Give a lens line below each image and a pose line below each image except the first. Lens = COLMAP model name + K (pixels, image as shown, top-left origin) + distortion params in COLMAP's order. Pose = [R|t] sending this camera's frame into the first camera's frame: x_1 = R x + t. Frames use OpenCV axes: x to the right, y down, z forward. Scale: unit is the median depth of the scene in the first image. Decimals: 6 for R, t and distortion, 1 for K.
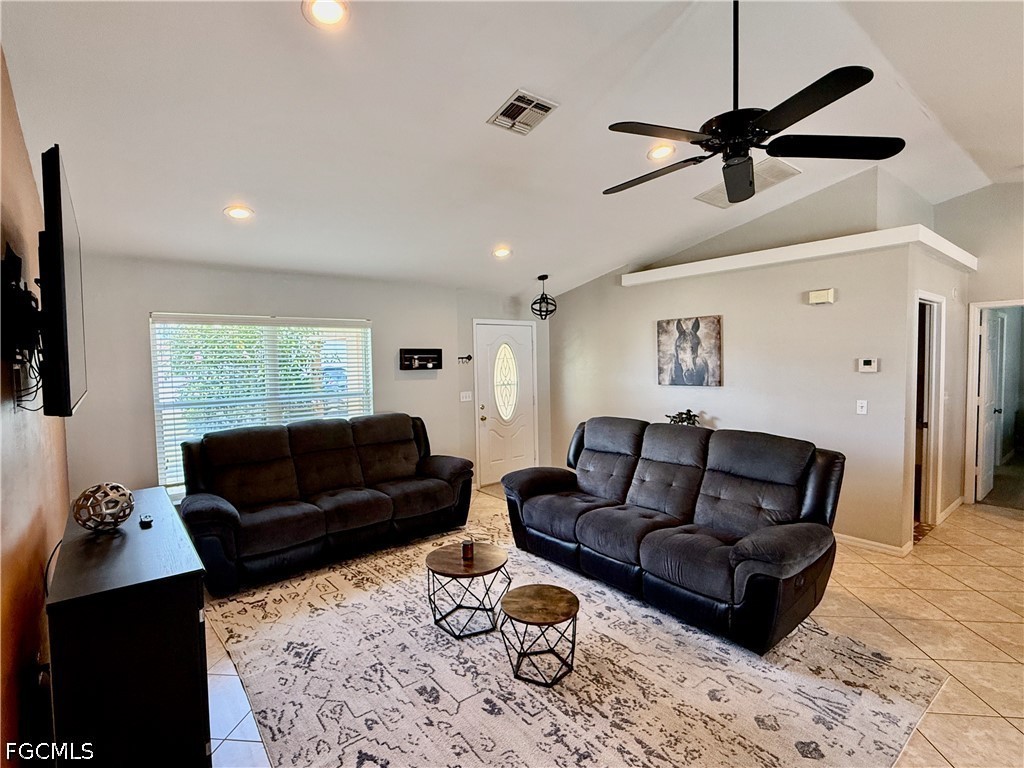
lens RADIAL K [[500.2, 0, 512.0], [0, 500.2, 384.0], [0, 0, 1]] dist [0.002021, 0.000244]
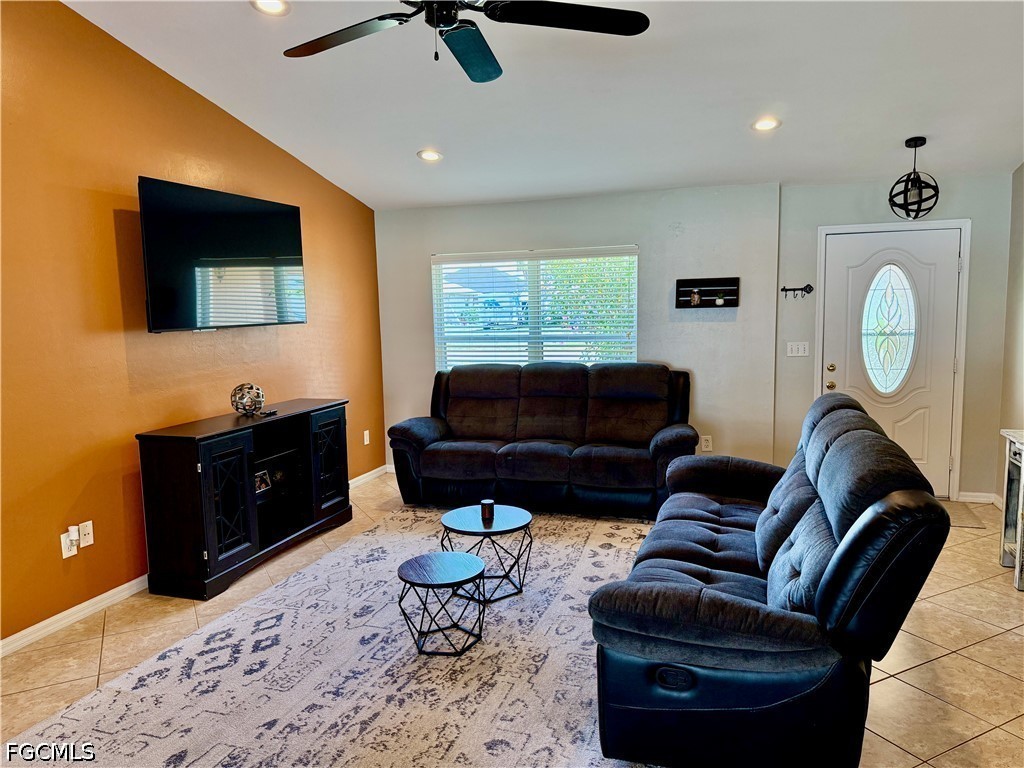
lens RADIAL K [[720.3, 0, 518.4], [0, 720.3, 382.6], [0, 0, 1]] dist [0.091116, -0.148712]
pose [[0.555657, 0.100827, -0.825275, 0.638463], [-0.029099, 0.994370, 0.101893, -0.022615], [0.830902, -0.032603, 0.555462, 0.209369]]
